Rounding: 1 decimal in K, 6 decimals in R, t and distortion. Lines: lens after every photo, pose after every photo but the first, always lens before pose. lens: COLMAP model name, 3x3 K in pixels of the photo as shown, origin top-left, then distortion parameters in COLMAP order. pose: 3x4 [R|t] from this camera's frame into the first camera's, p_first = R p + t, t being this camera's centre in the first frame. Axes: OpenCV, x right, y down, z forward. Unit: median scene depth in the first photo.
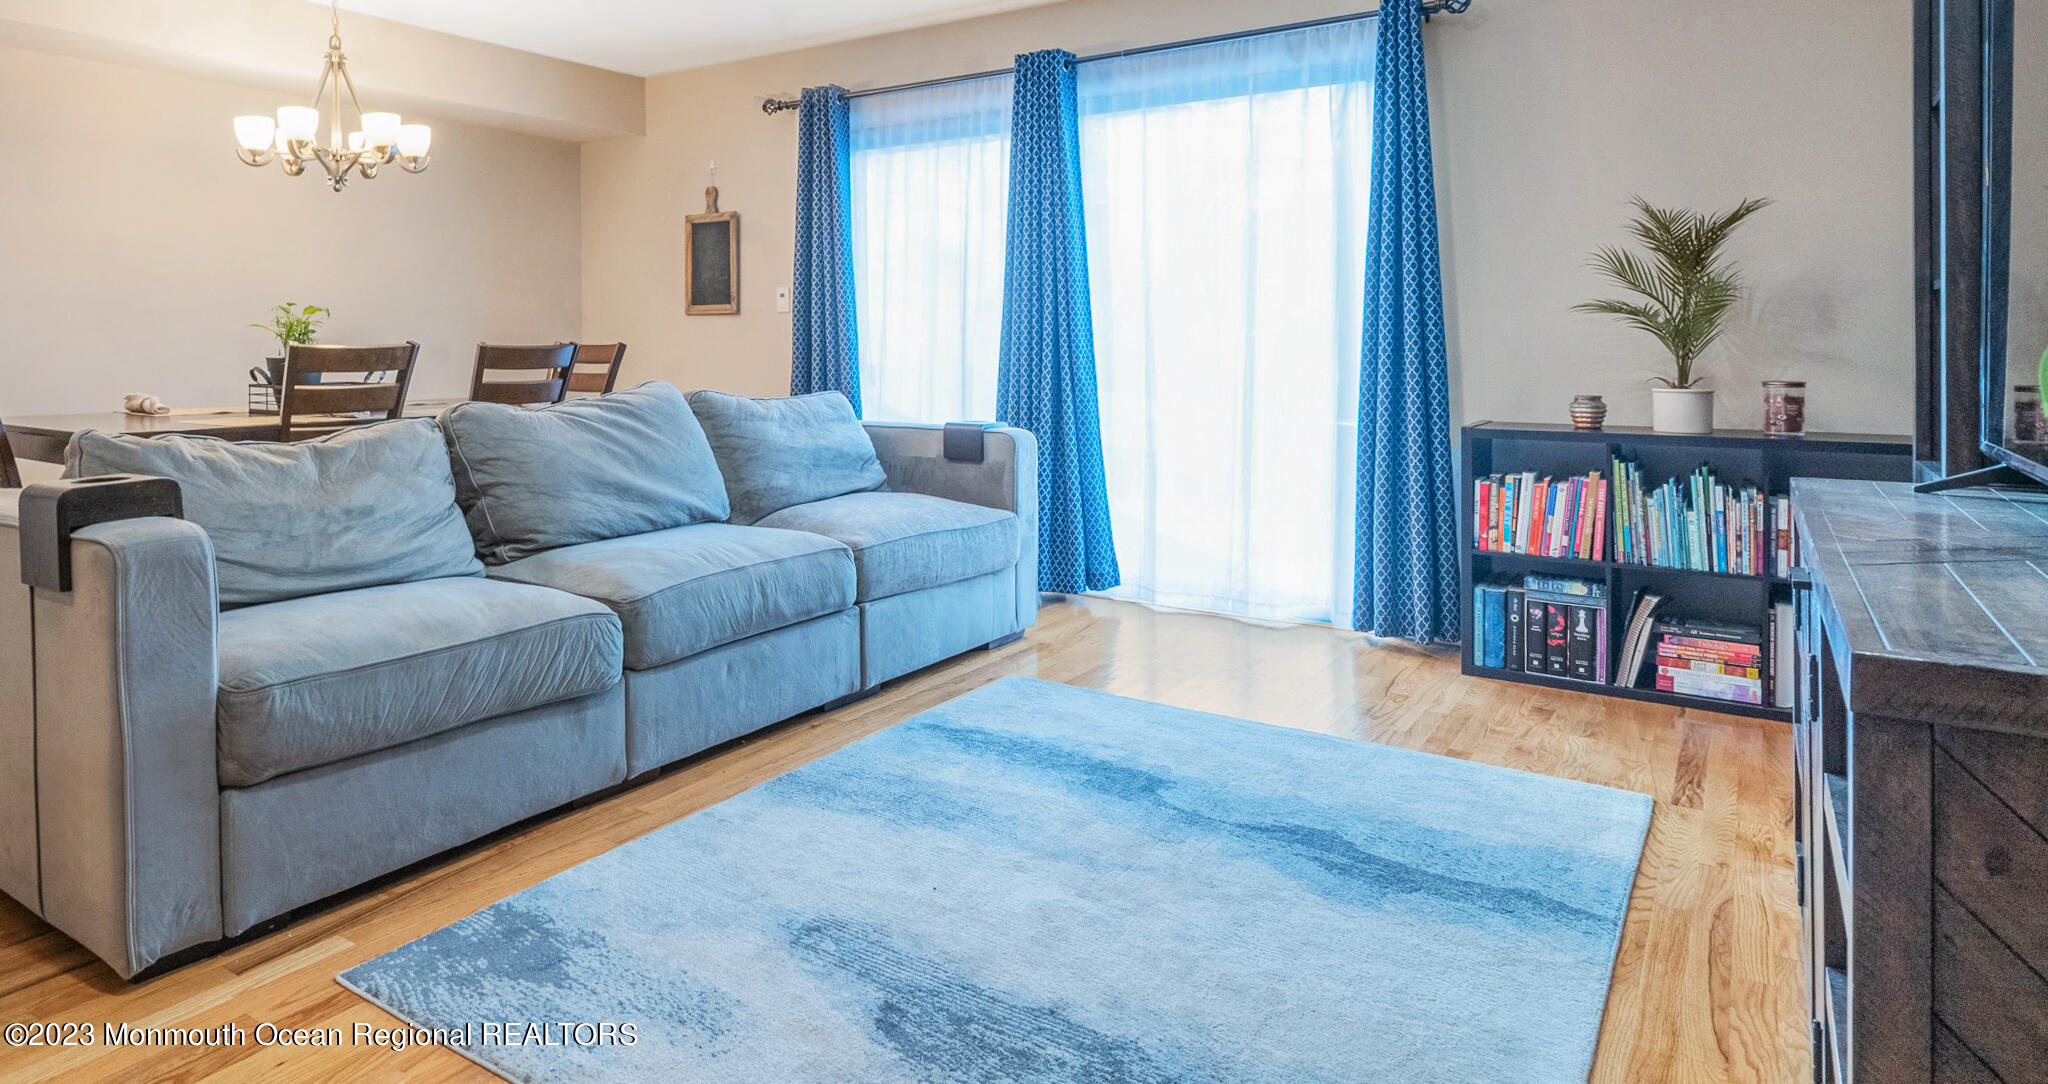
lens RADIAL K [[1229.3, 0, 800.3], [0, 1229.3, 358.1], [0, 0, 1]] dist [0.007409, -0.001627]
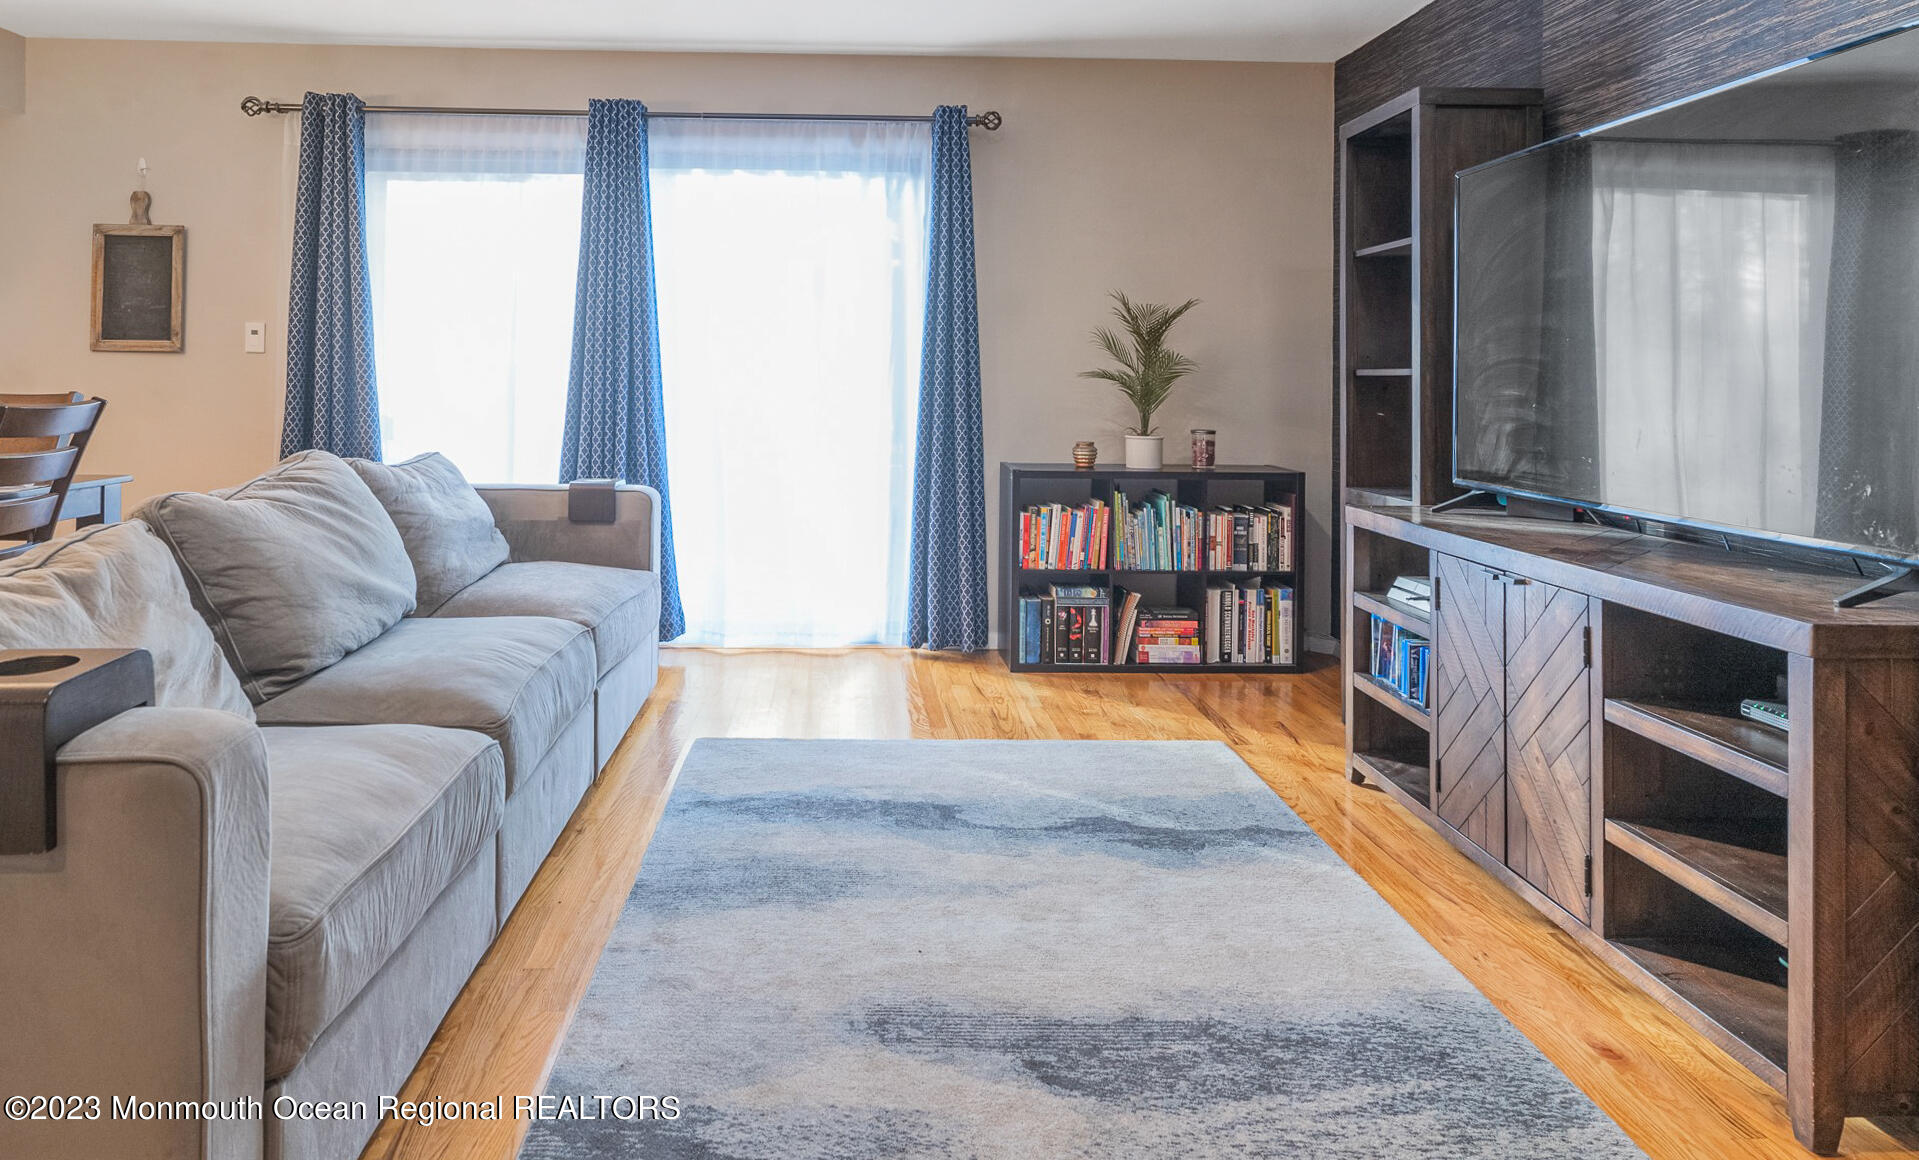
lens RADIAL K [[1249.0, 0, 884.4], [0, 1249.0, 355.6], [0, 0, 1]] dist [-0.000762, 0.003003]
pose [[0.771336, 0.019660, 0.636124, -0.368352], [-0.005232, 0.999685, -0.024552, -0.027263], [-0.636407, 0.015610, 0.771196, 0.125588]]
